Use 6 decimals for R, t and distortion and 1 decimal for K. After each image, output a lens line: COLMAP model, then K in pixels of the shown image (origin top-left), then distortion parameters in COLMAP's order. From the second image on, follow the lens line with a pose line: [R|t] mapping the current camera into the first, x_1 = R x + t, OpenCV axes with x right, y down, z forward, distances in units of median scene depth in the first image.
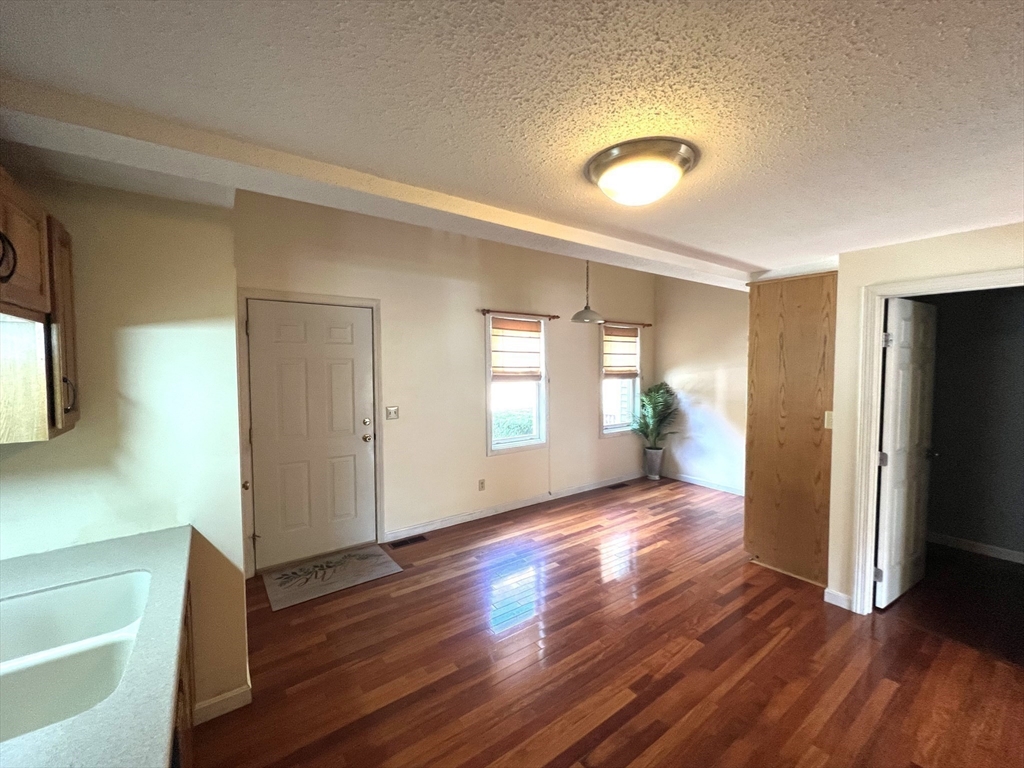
lens RADIAL K [[420.9, 0, 507.8], [0, 420.9, 382.7], [0, 0, 1]] dist [-0.000231, 0.000030]
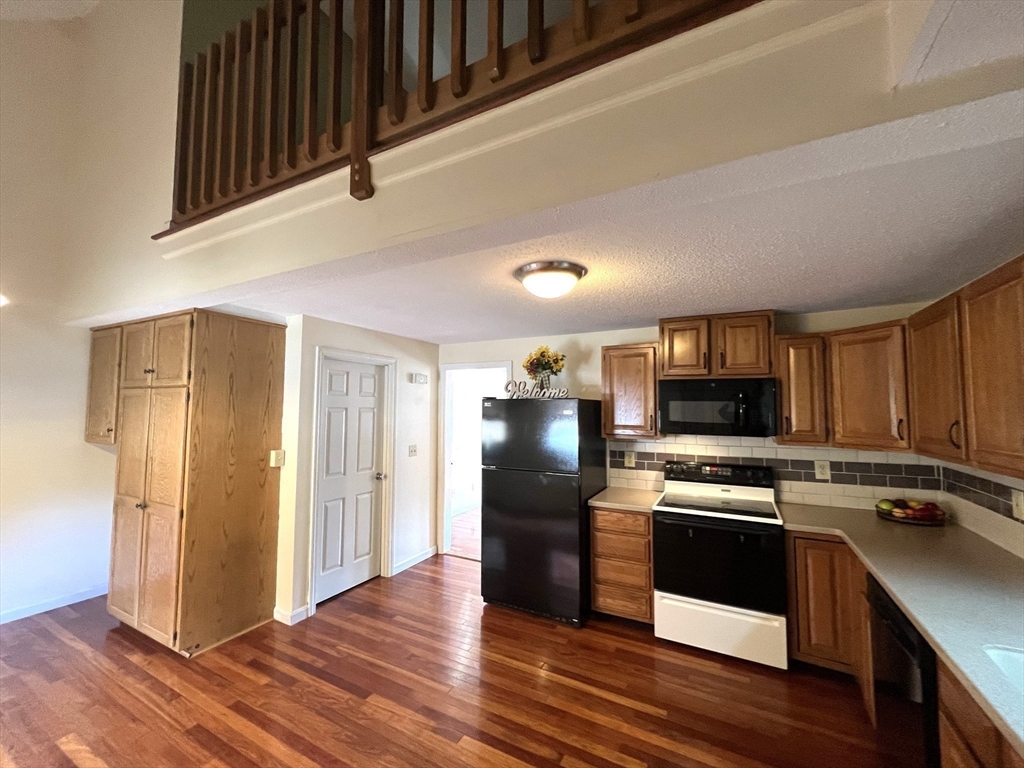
lens RADIAL K [[420.9, 0, 507.8], [0, 420.9, 382.7], [0, 0, 1]] dist [-0.000231, 0.000030]
pose [[-0.428451, 0.052790, 0.902022, -0.469415], [0.039357, 0.998435, -0.039738, -0.039529], [-0.902708, 0.018475, -0.429858, 0.896129]]
